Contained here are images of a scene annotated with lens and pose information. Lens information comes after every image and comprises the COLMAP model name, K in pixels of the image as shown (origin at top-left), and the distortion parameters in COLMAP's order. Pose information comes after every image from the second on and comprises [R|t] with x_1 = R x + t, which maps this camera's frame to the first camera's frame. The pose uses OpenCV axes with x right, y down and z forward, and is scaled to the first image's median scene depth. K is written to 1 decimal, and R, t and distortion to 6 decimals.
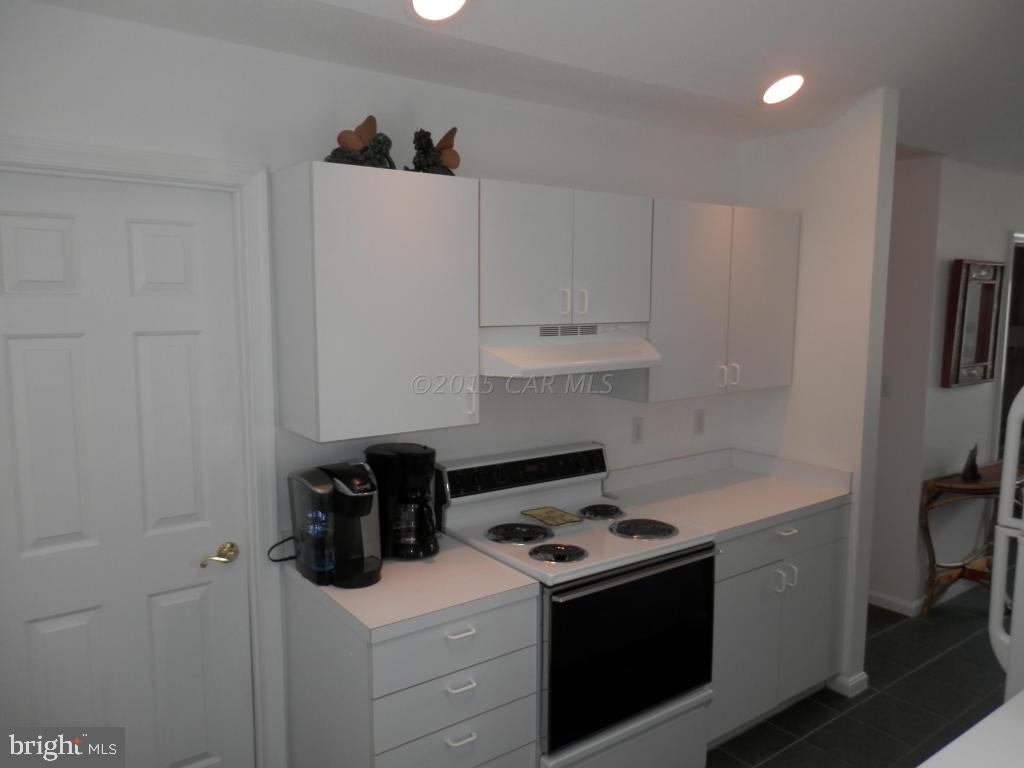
lens RADIAL K [[762.8, 0, 513.6], [0, 762.8, 391.9], [0, 0, 1]] dist [-0.000835, 0.015460]
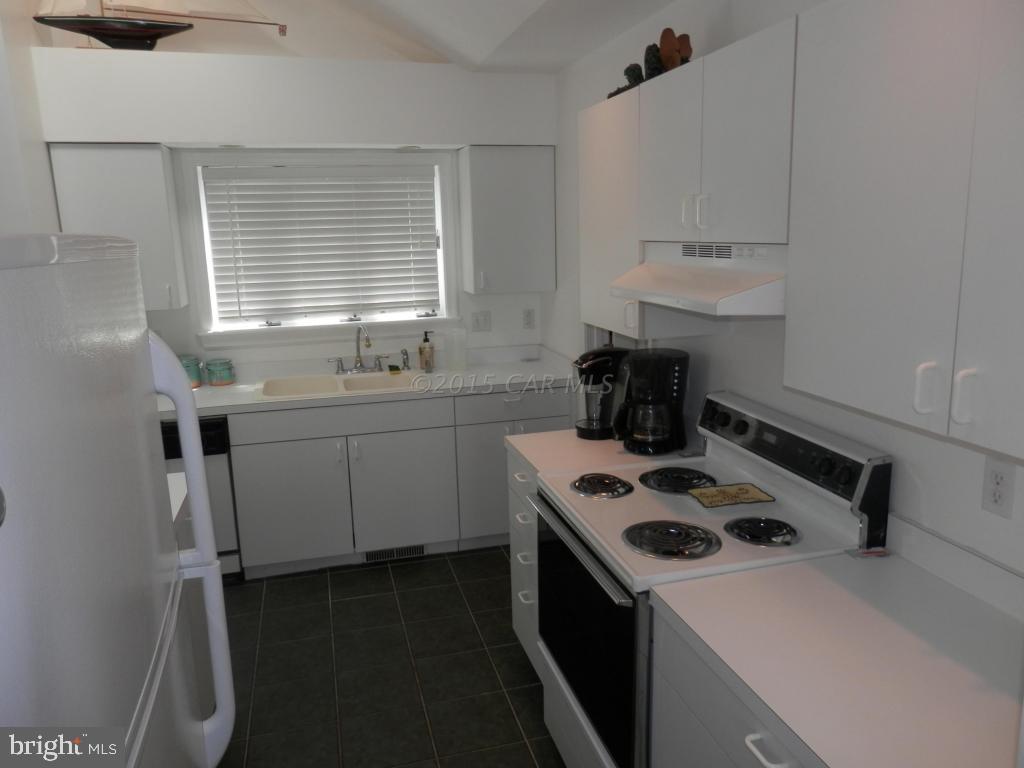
lens RADIAL K [[762.8, 0, 514.2], [0, 762.8, 386.5], [0, 0, 1]] dist [-0.000835, 0.015460]
pose [[-0.372035, 0.197052, -0.907061, 0.899554], [-0.087678, 0.965377, 0.245682, -0.125657], [0.924068, 0.170931, -0.341877, 1.160974]]
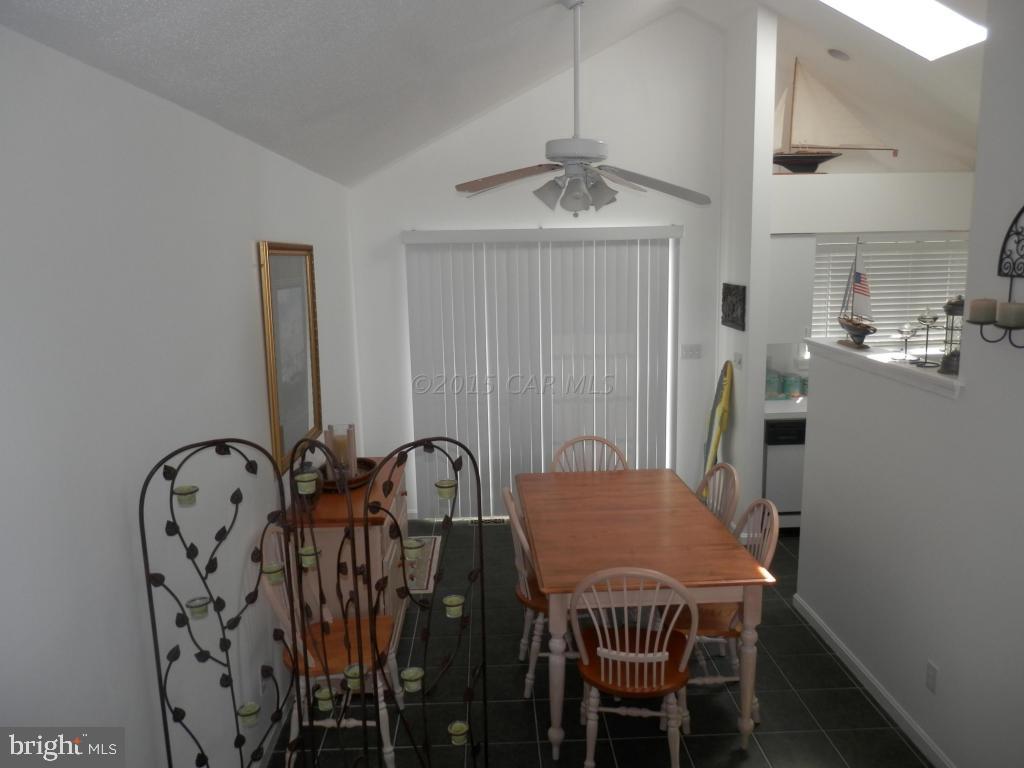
lens RADIAL K [[762.8, 0, 512.3], [0, 762.8, 392.0], [0, 0, 1]] dist [-0.000835, 0.015460]
pose [[-0.575366, 0.168266, -0.800401, 2.031567], [-0.079460, 0.962480, 0.259459, -0.214662], [0.814027, 0.212884, -0.540407, 0.551871]]
